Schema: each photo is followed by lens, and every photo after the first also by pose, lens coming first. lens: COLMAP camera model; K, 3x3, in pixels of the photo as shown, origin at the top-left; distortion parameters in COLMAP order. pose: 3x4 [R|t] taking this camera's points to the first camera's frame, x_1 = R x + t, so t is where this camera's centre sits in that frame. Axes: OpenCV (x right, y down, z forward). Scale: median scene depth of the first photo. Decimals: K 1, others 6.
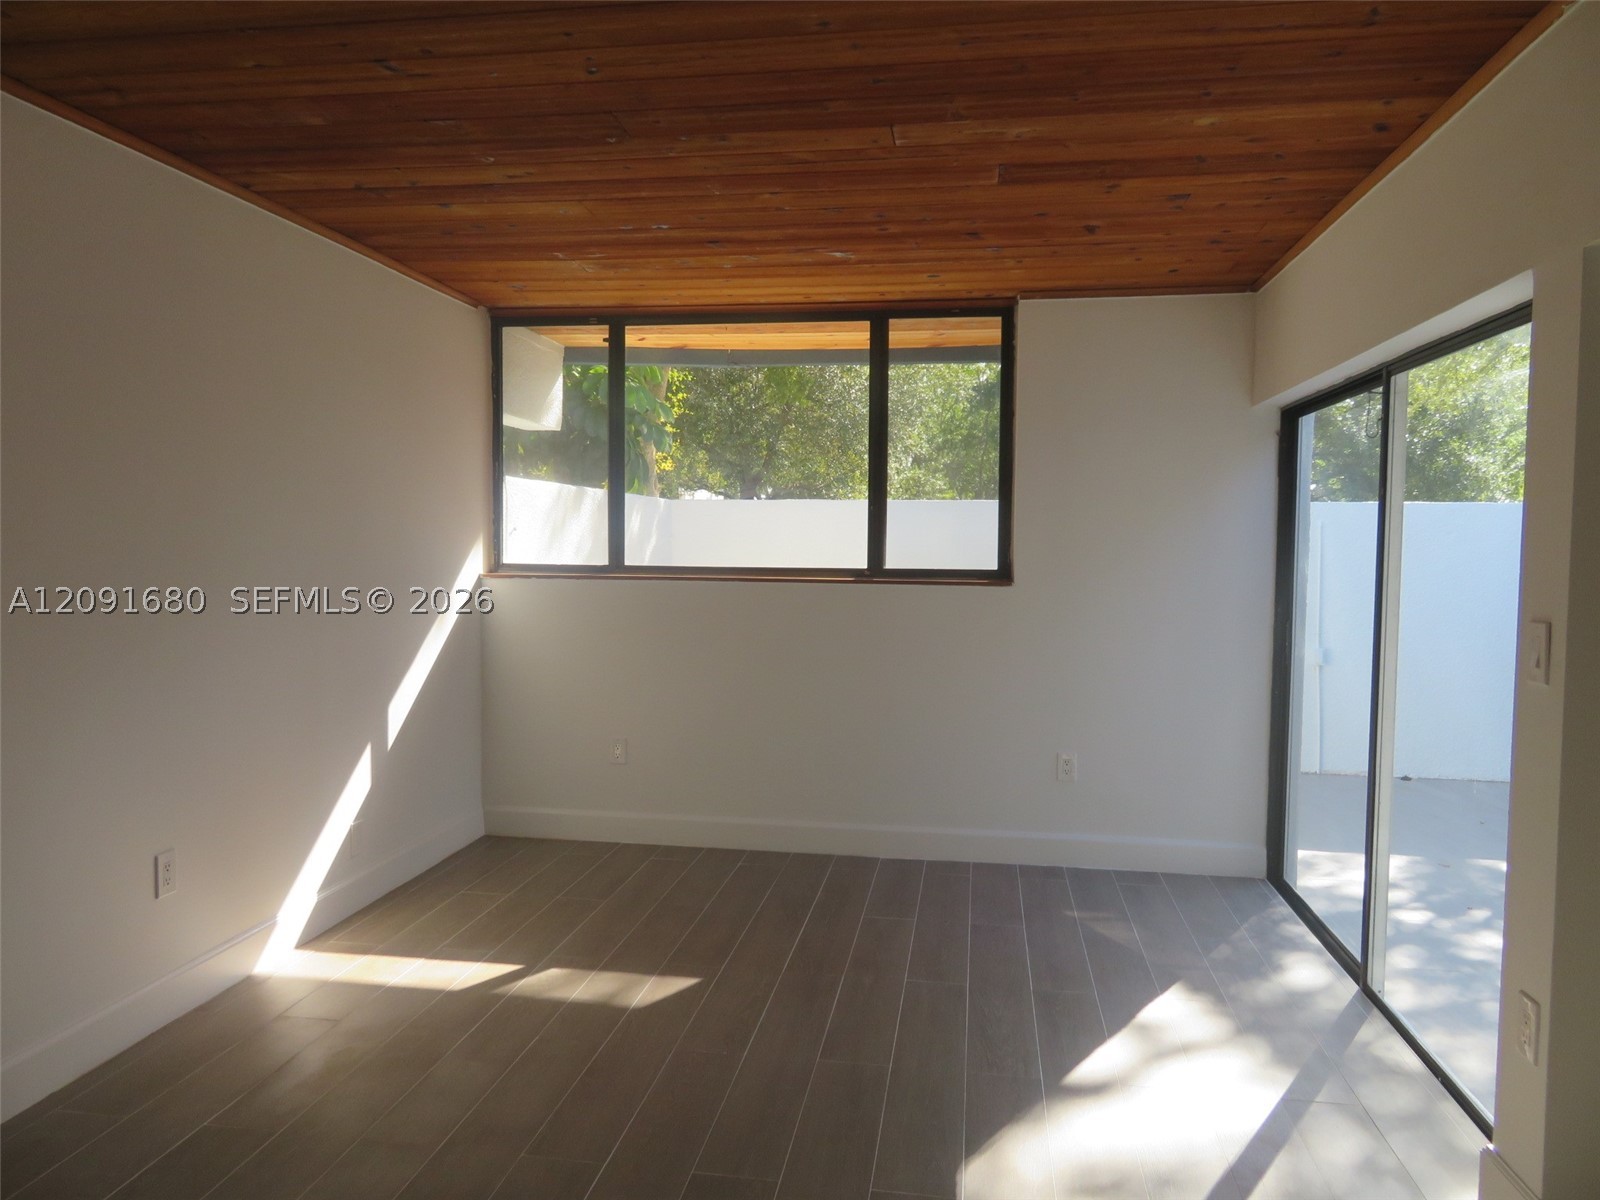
lens RADIAL K [[1117.6, 0, 800.0], [0, 1117.6, 600.0], [0, 0, 1]] dist [-0.030988, 0.005055]
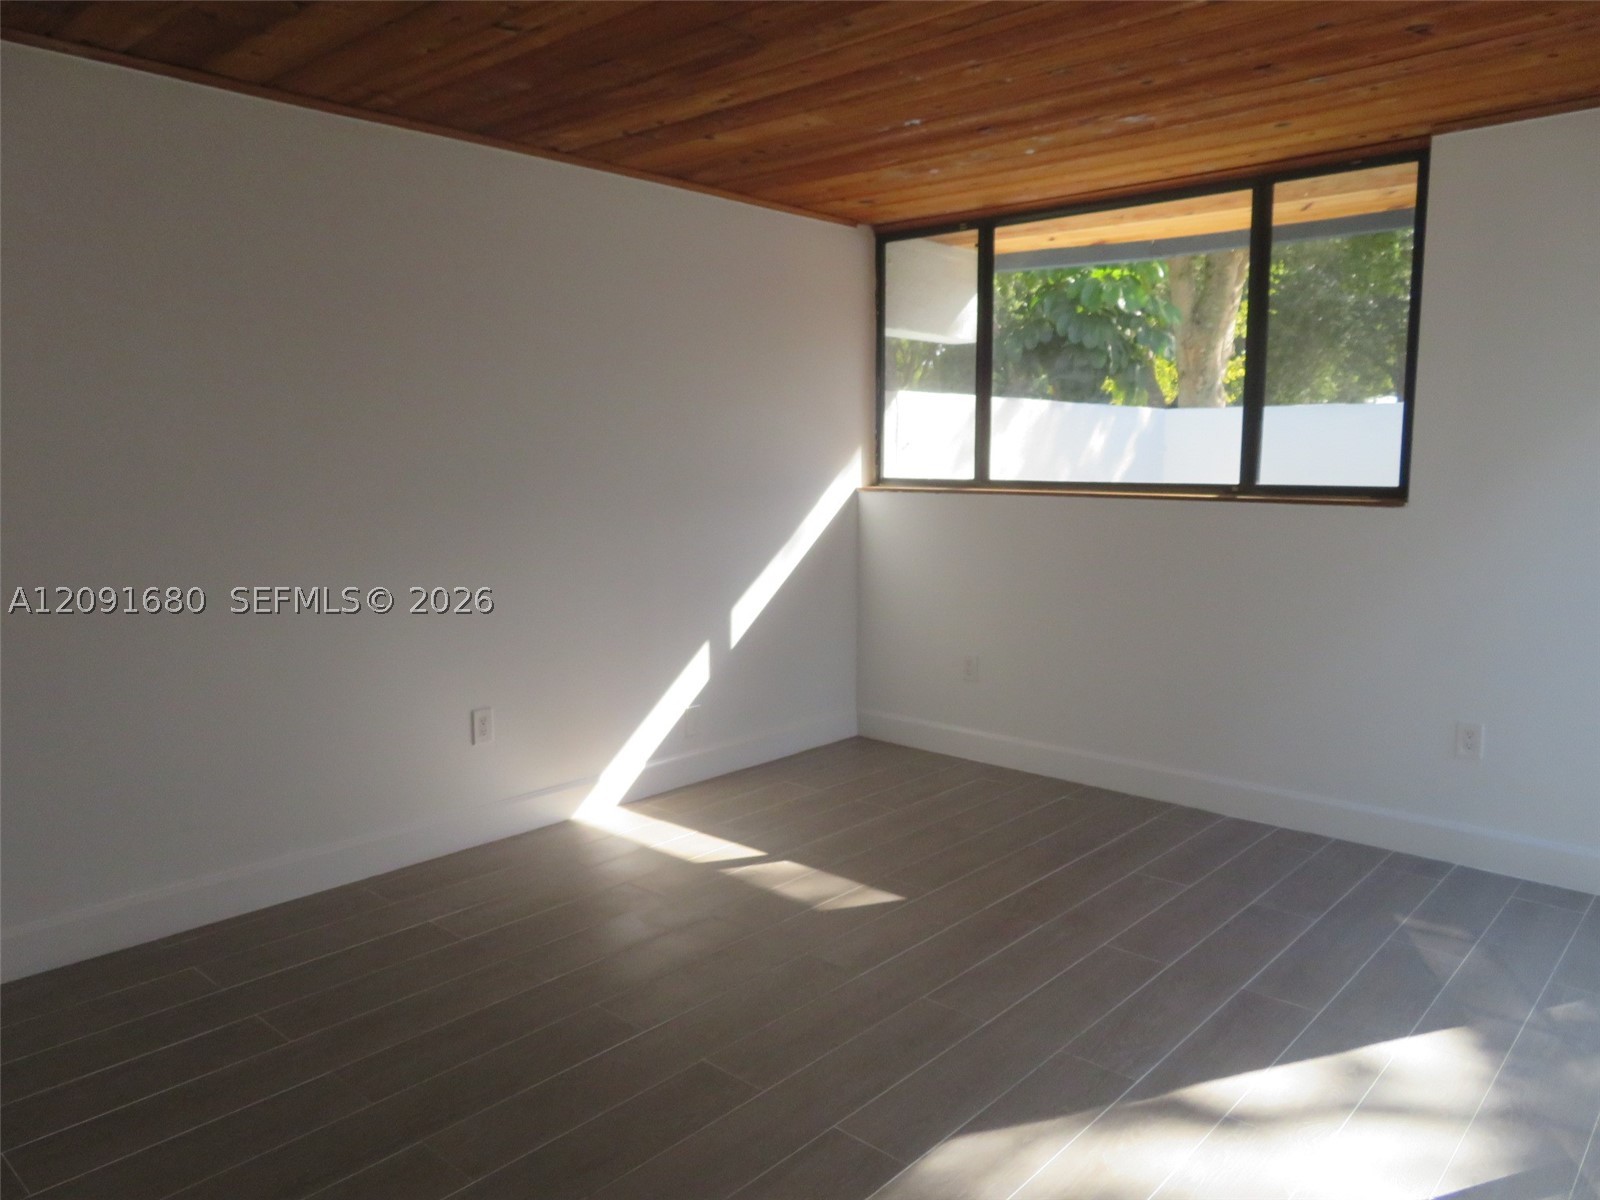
lens RADIAL K [[1119.3, 0, 800.0], [0, 1119.3, 600.0], [0, 0, 1]] dist [-0.018752, -0.003809]
pose [[0.837485, 0.060190, -0.543135, 0.266211], [-0.019268, 0.996550, 0.080728, -0.002207], [0.546120, -0.057143, 0.835756, 0.098191]]
